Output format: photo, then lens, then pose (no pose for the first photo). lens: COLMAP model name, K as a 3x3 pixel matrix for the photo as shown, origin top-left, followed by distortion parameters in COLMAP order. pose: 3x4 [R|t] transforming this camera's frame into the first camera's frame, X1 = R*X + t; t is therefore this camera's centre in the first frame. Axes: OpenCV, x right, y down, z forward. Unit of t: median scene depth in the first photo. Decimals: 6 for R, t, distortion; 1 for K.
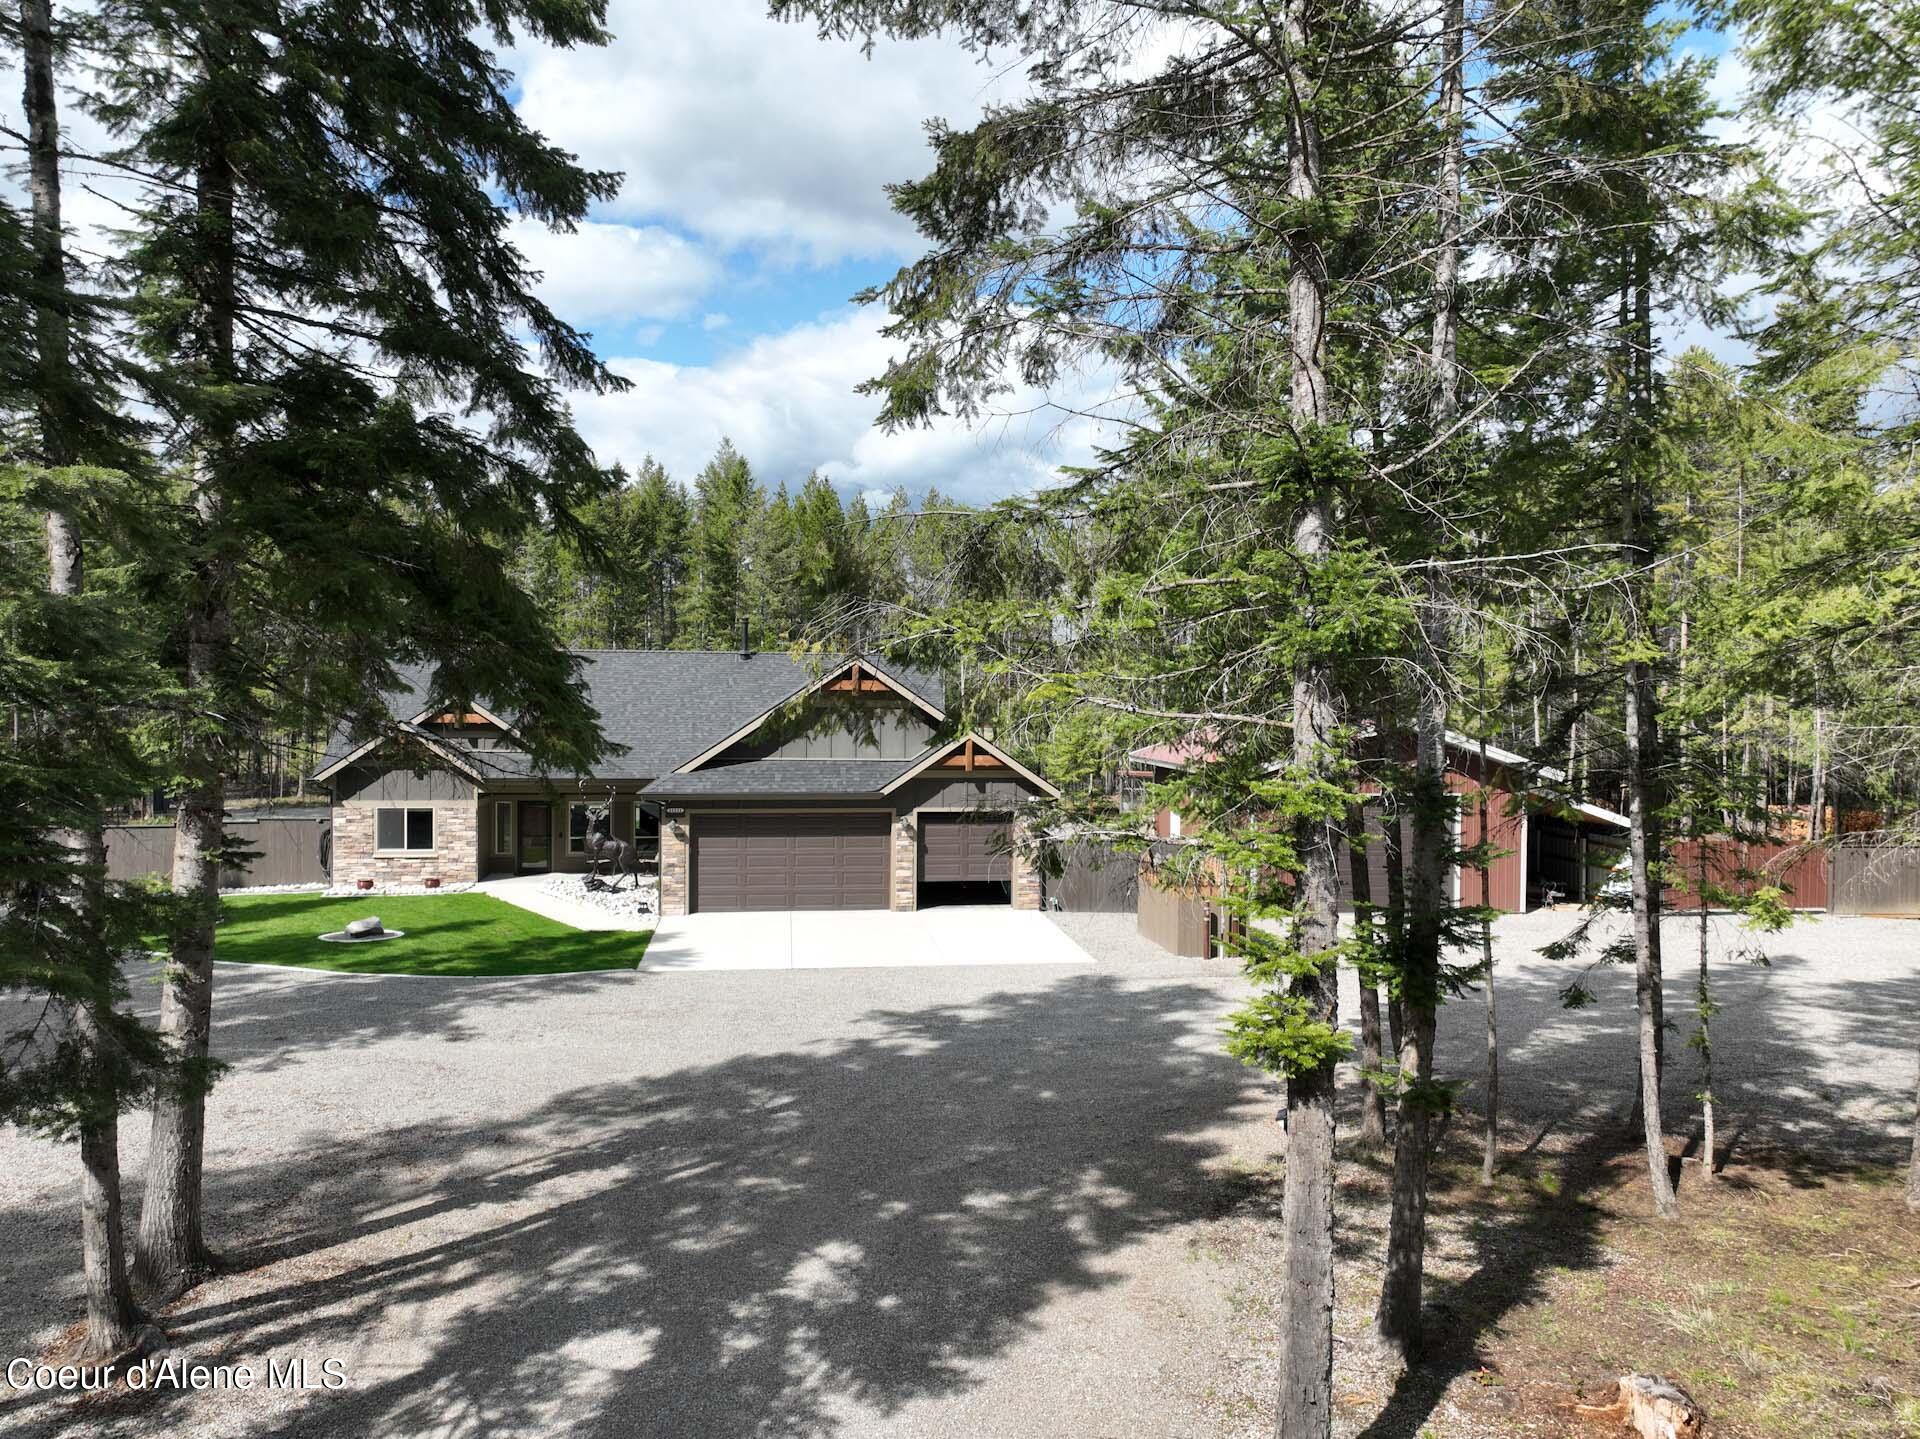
lens RADIAL K [[1377.3, 0, 965.6], [0, 1377.3, 725.0], [0, 0, 1]] dist [0.012635, -0.003936]
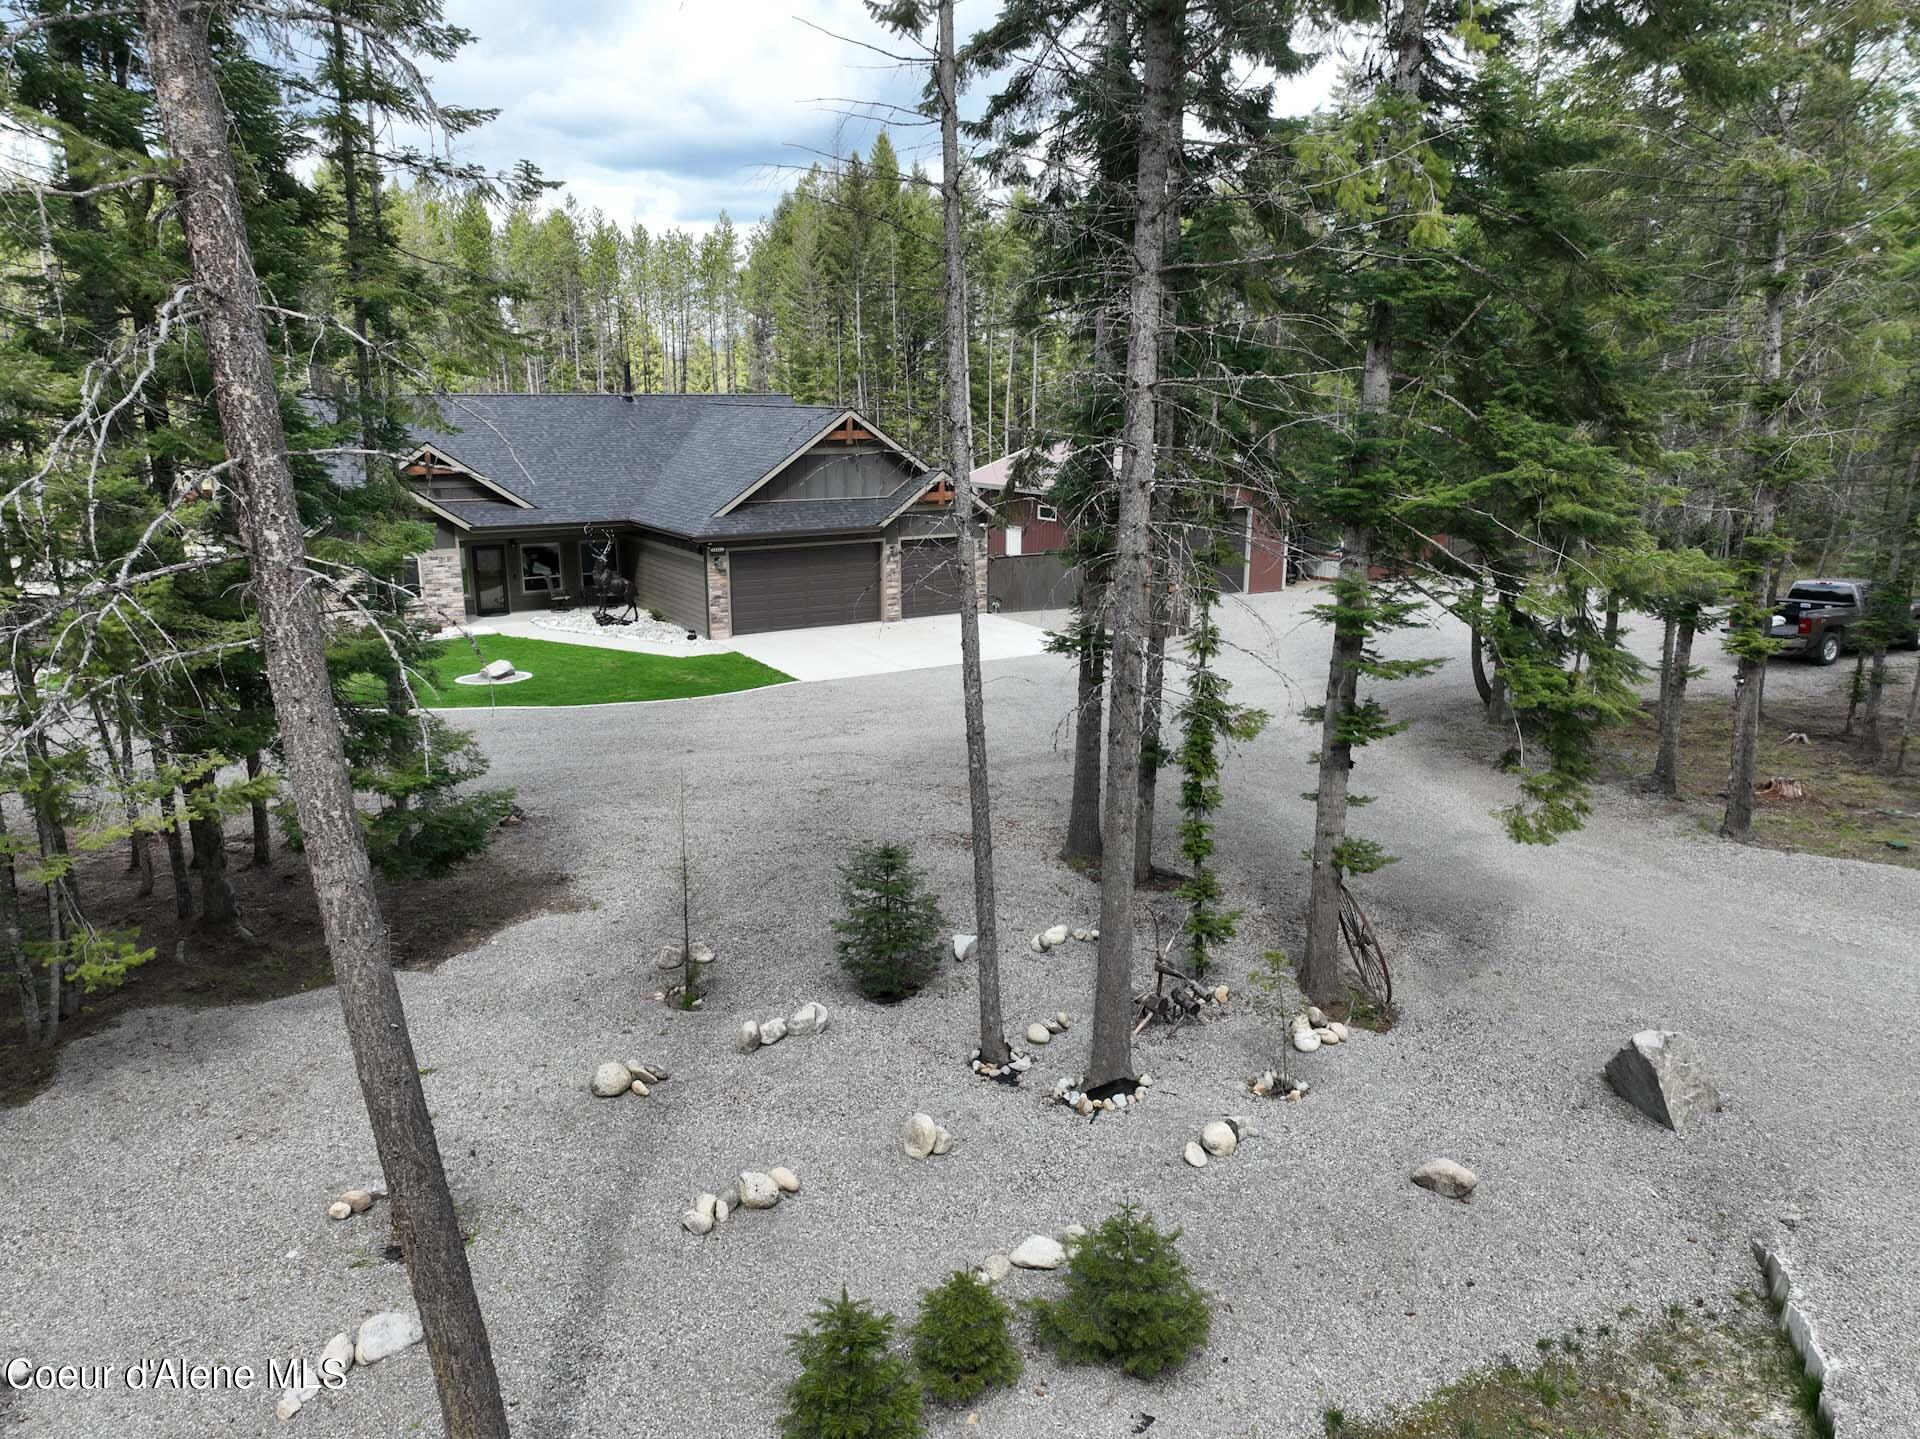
lens RADIAL K [[1362.3, 0, 971.0], [0, 1362.3, 728.1], [0, 0, 1]] dist [-0.002568, 0.015615]
pose [[0.908877, -0.106742, 0.403173, -0.483913], [0.013872, 0.973896, 0.226571, -0.047301], [-0.416833, -0.200332, 0.886633, -0.129278]]
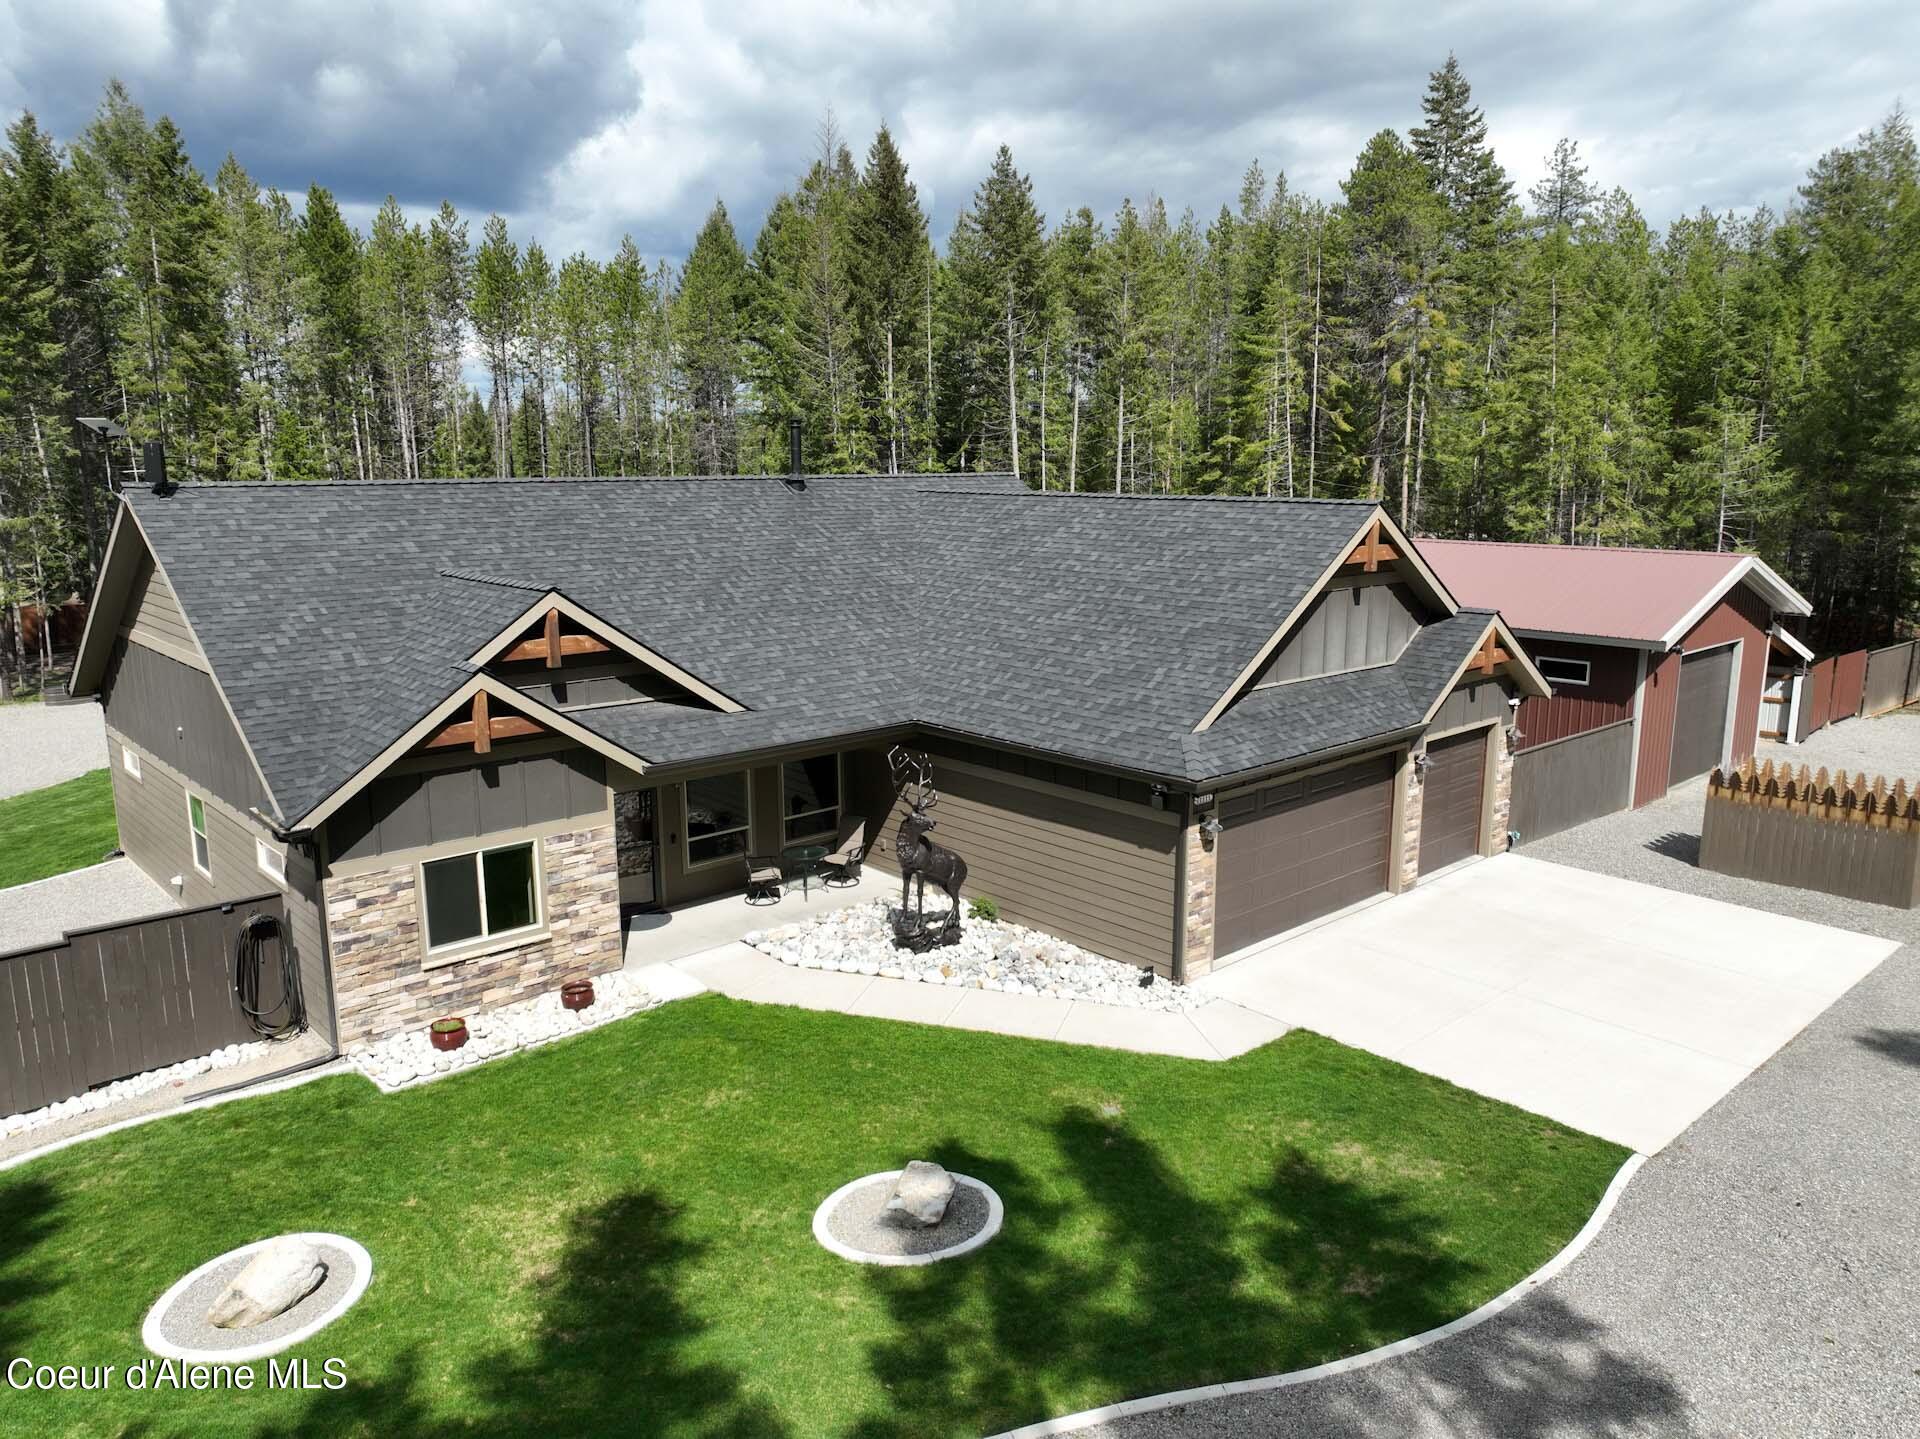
lens RADIAL K [[1363.4, 0, 975.6], [0, 1363.4, 718.8], [0, 0, 1]] dist [-0.004962, 0.011261]
pose [[0.815727, -0.118179, 0.566236, -0.581417], [0.020097, 0.984106, 0.176440, -0.067786], [-0.578088, -0.132547, 0.805137, 0.600948]]
